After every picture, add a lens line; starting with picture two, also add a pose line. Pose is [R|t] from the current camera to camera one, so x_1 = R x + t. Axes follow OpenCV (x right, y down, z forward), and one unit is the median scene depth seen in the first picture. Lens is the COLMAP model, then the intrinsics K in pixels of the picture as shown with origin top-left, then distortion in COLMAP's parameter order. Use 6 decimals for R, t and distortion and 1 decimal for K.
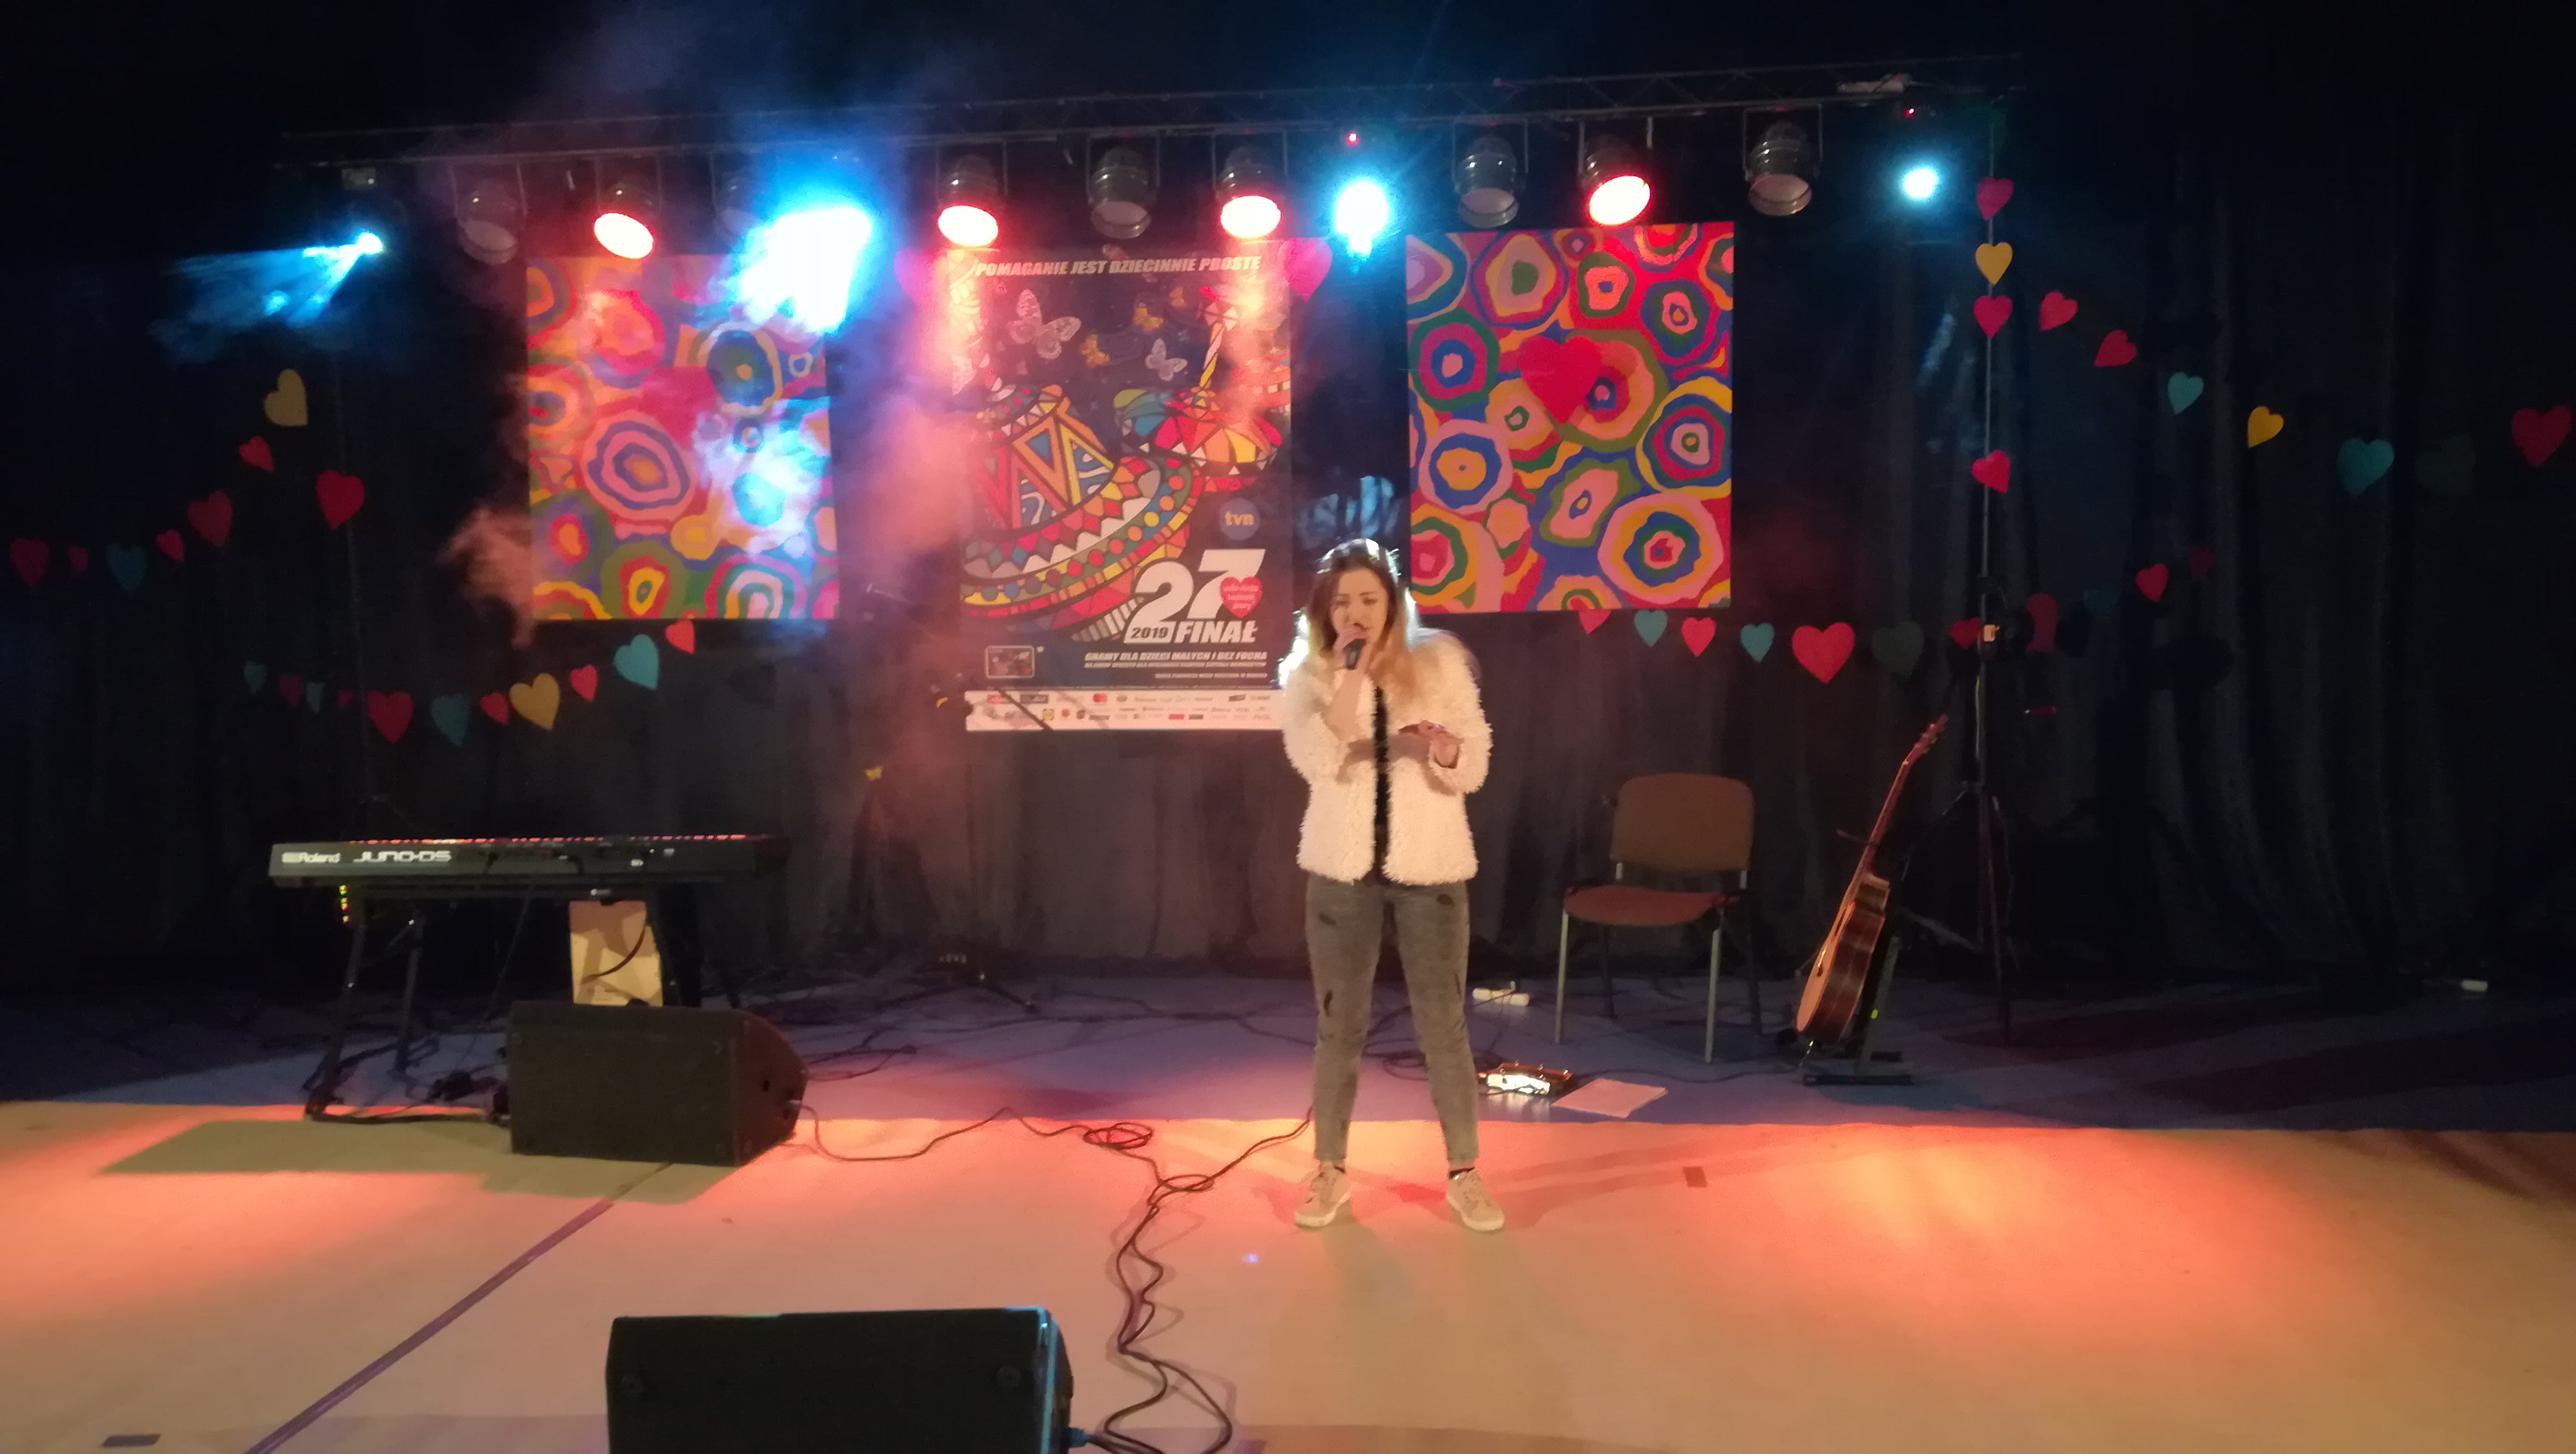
lens RADIAL K [[2007.0, 0, 1320.0], [0, 2007.0, 746.3], [0, 0, 1]] dist [0.065501, -0.098096]
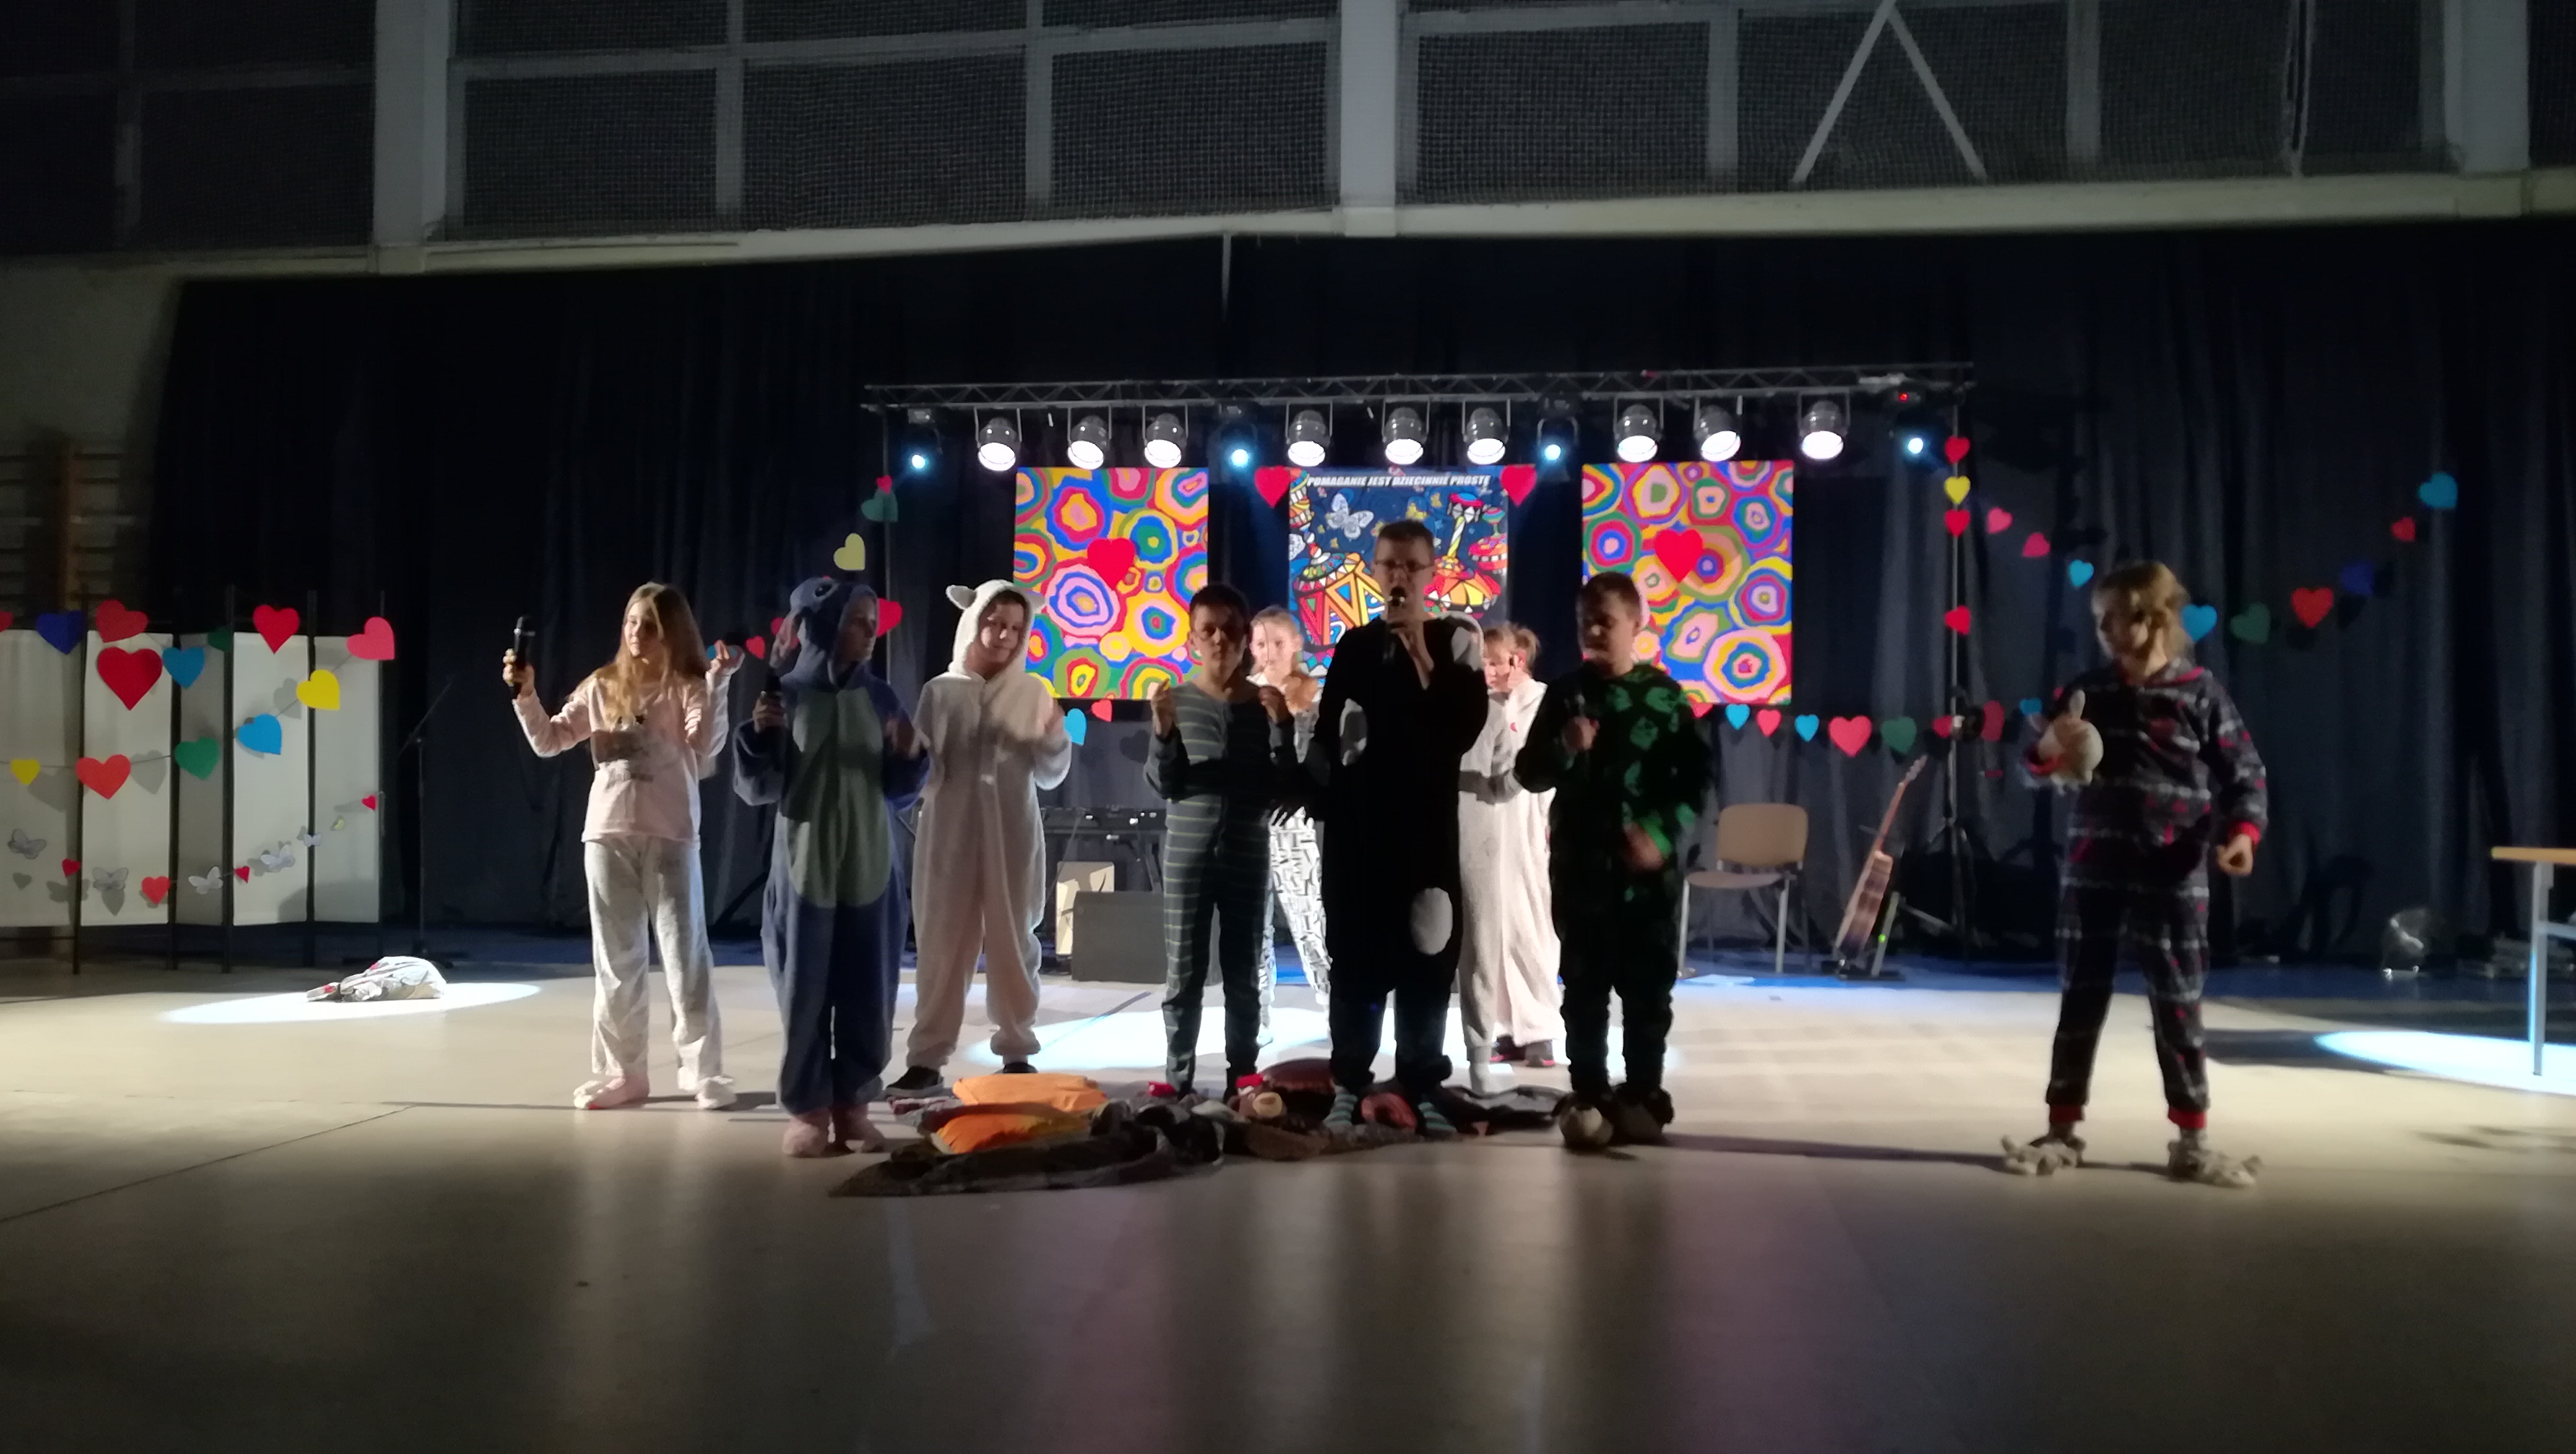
lens RADIAL K [[2007.0, 0, 1310.9], [0, 2007.0, 745.9], [0, 0, 1]] dist [0.065501, -0.098096]
pose [[0.999418, 0.026052, -0.022035, -0.127806], [-0.028436, 0.992853, -0.115907, 0.151070], [0.018858, 0.116466, 0.993016, -0.534094]]
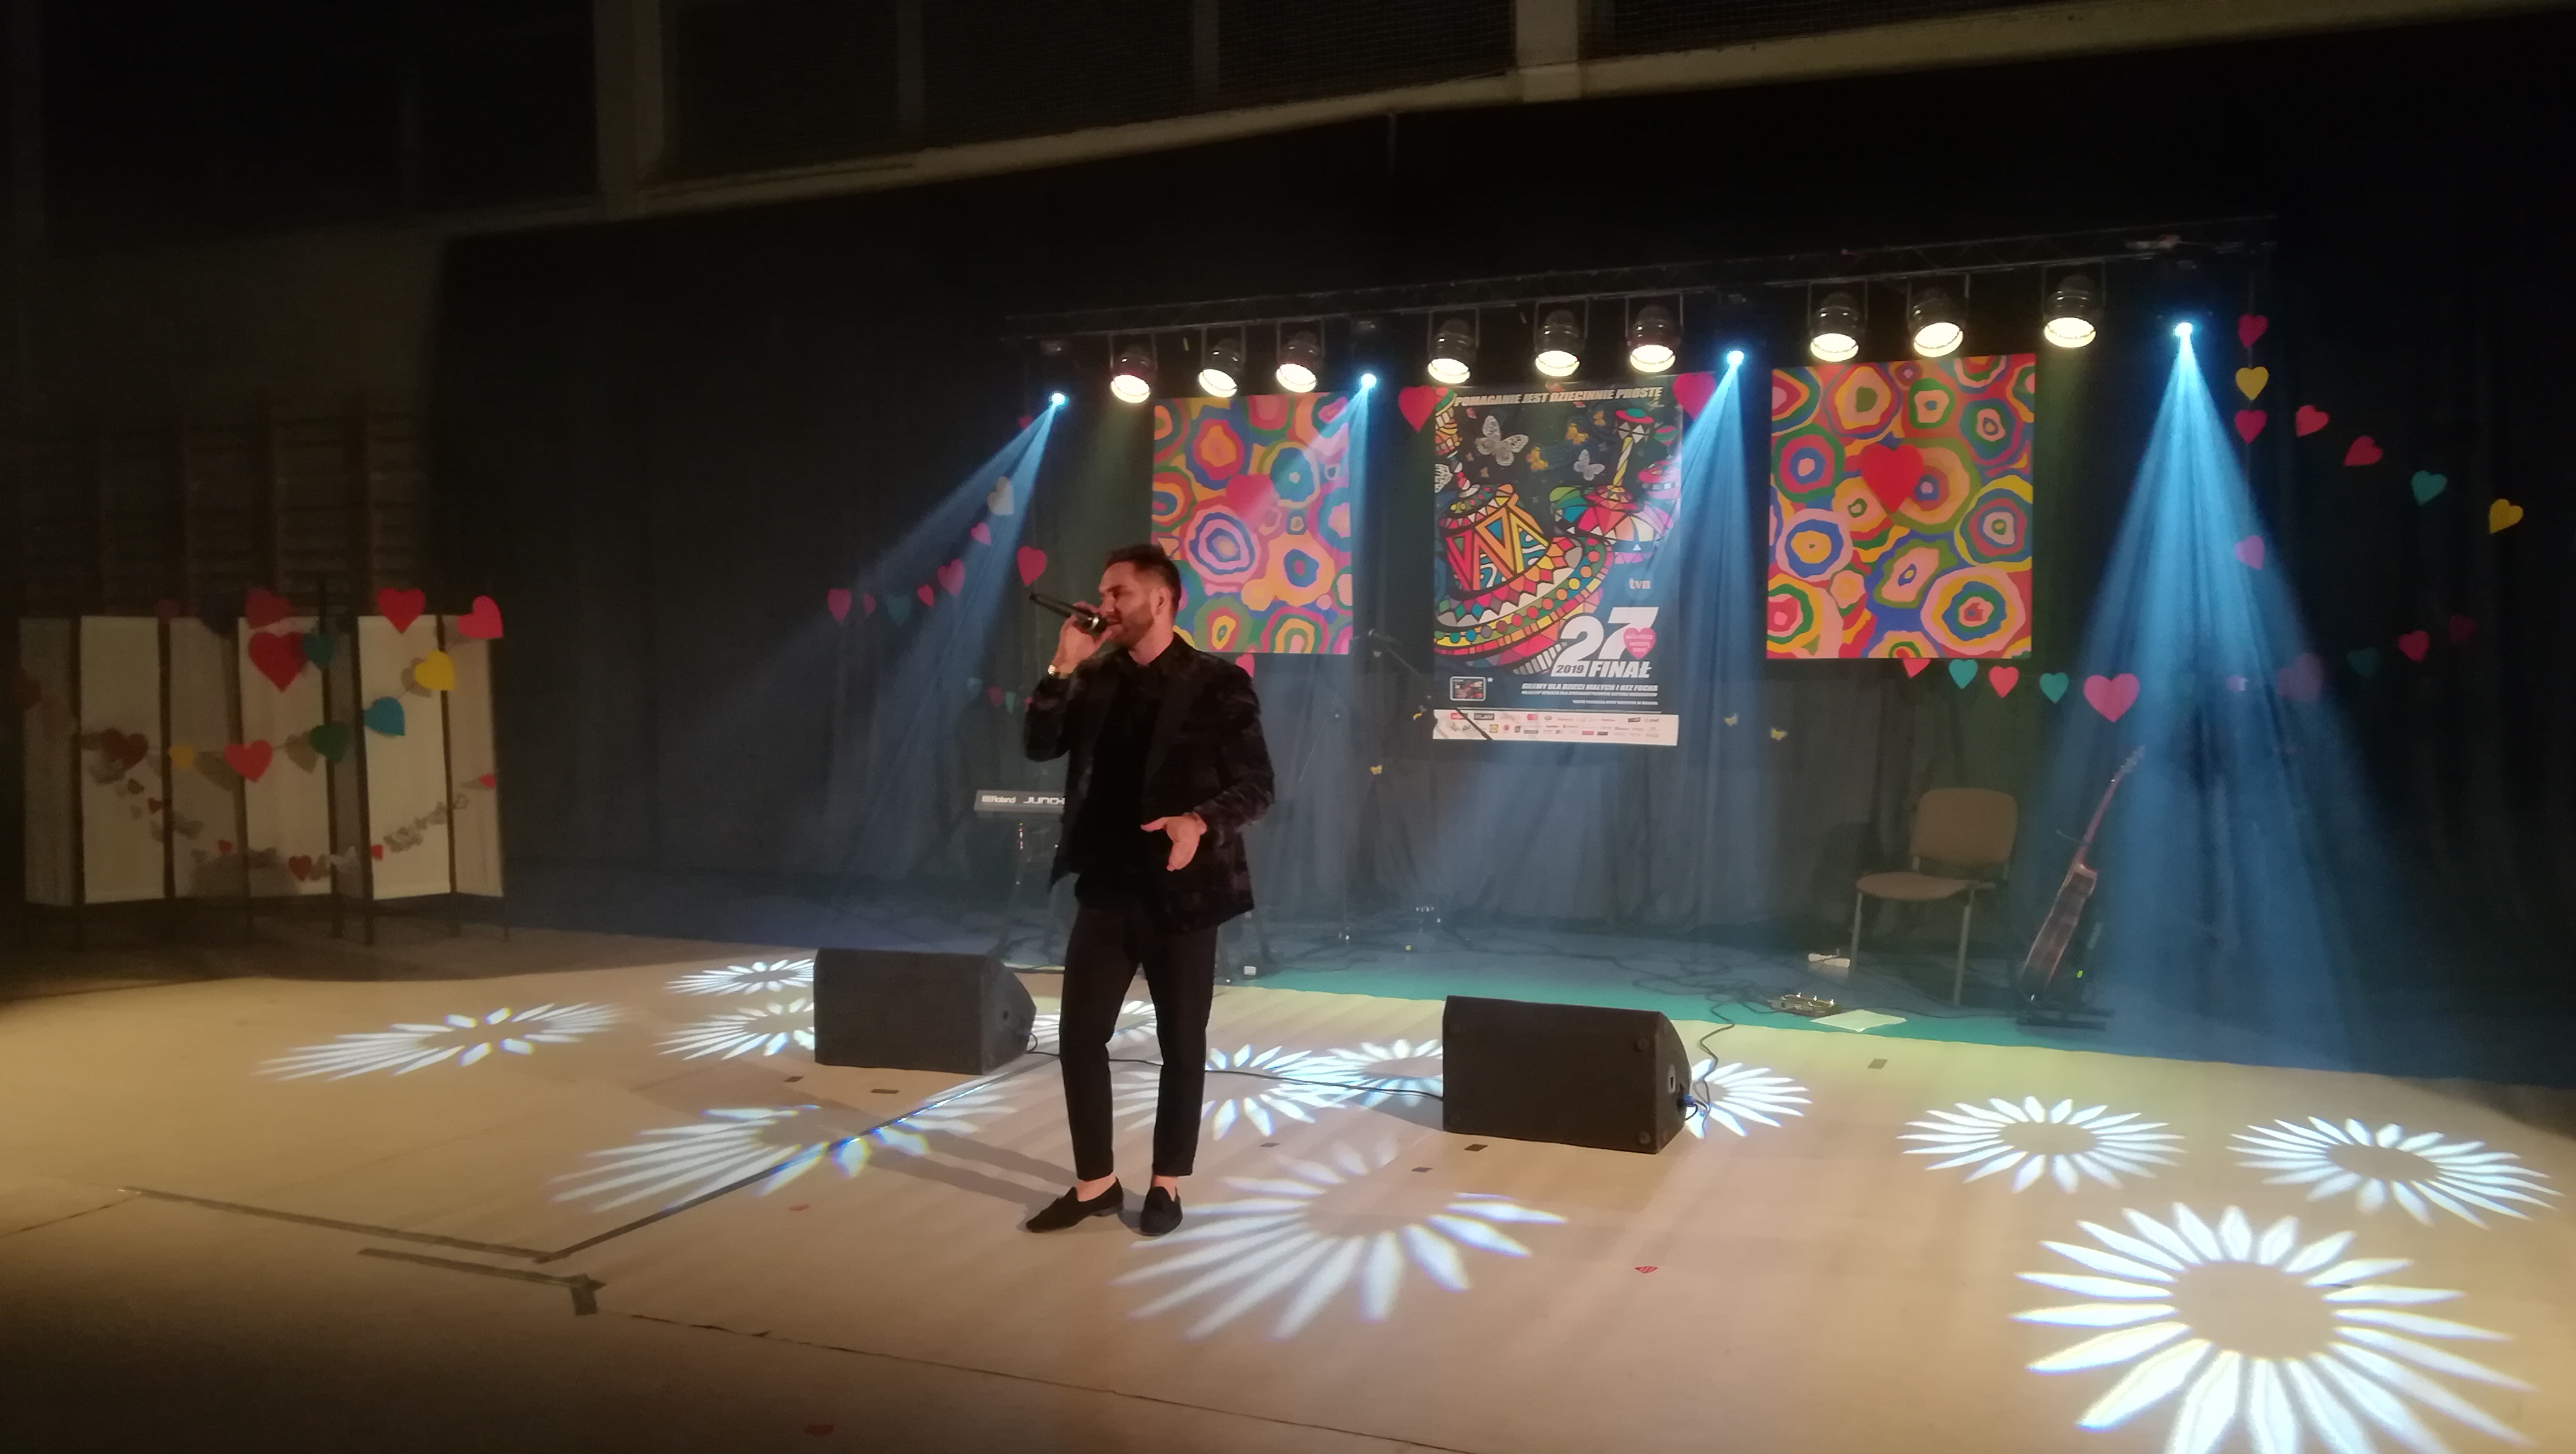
lens RADIAL K [[2007.0, 0, 1308.9], [0, 2007.0, 741.7], [0, 0, 1]] dist [0.065501, -0.098096]
pose [[0.947534, 0.034247, -0.317815, 0.177856], [-0.042672, 0.998897, -0.019585, 0.025354], [0.316793, 0.032120, 0.947951, -0.318873]]
